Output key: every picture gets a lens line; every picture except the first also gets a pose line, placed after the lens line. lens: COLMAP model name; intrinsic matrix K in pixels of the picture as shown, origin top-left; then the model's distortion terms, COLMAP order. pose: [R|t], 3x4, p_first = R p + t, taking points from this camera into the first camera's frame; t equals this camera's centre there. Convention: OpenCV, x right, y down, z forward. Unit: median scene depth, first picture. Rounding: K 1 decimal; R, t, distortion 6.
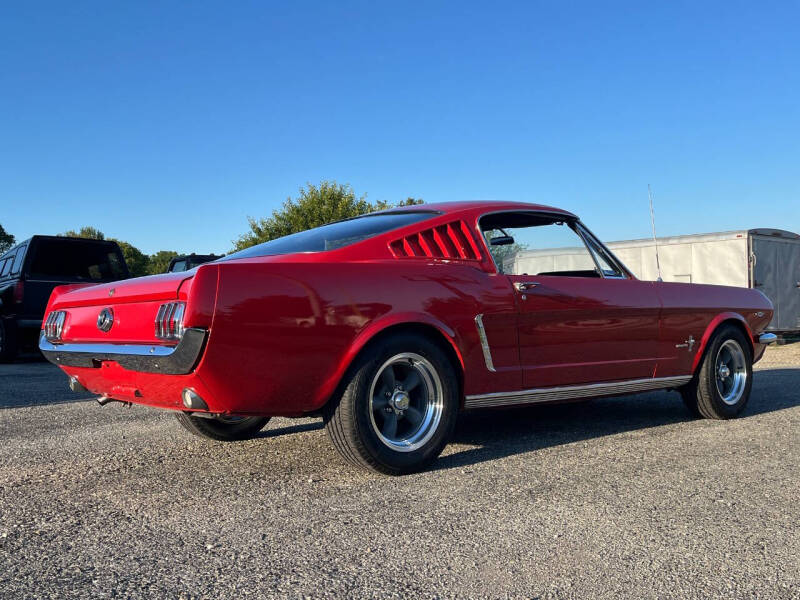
lens RADIAL K [[810.1, 0, 400.0], [0, 810.1, 300.0], [0, 0, 1]] dist [0.052289, -0.015633]
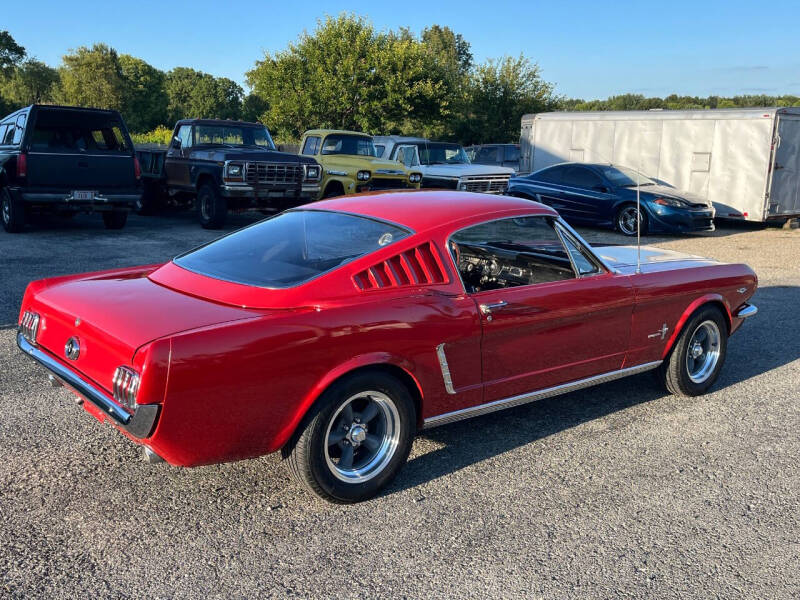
lens RADIAL K [[810.1, 0, 400.0], [0, 810.1, 300.0], [0, 0, 1]] dist [0.052289, -0.015633]
pose [[0.998958, 0.040298, -0.021400, 0.052668], [-0.034628, 0.974984, 0.219563, -0.205540], [0.029713, -0.218593, 0.975364, 0.015347]]
